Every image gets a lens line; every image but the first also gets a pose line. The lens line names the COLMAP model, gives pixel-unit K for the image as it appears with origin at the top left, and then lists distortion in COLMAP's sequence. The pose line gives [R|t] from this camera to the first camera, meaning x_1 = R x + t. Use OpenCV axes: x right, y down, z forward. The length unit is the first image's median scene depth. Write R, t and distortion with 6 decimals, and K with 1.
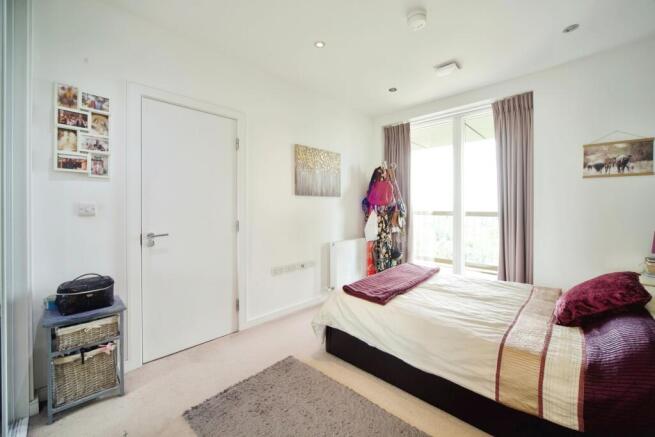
lens RADIAL K [[263.5, 0, 327.3], [0, 263.5, 212.1], [0, 0, 1]] dist [-0.000269, -0.000111]
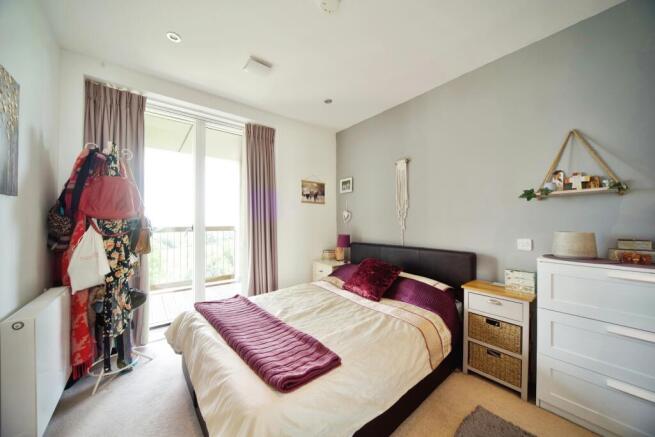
lens RADIAL K [[229.5, 0, 322.5], [0, 229.5, 220.5], [0, 0, 1]] dist [-0.001978, -0.000046]
pose [[0.154668, 0.003256, 0.987961, -0.210154], [0.018424, 0.999811, -0.006179, -0.012367], [-0.987795, 0.019158, 0.154579, 0.506960]]
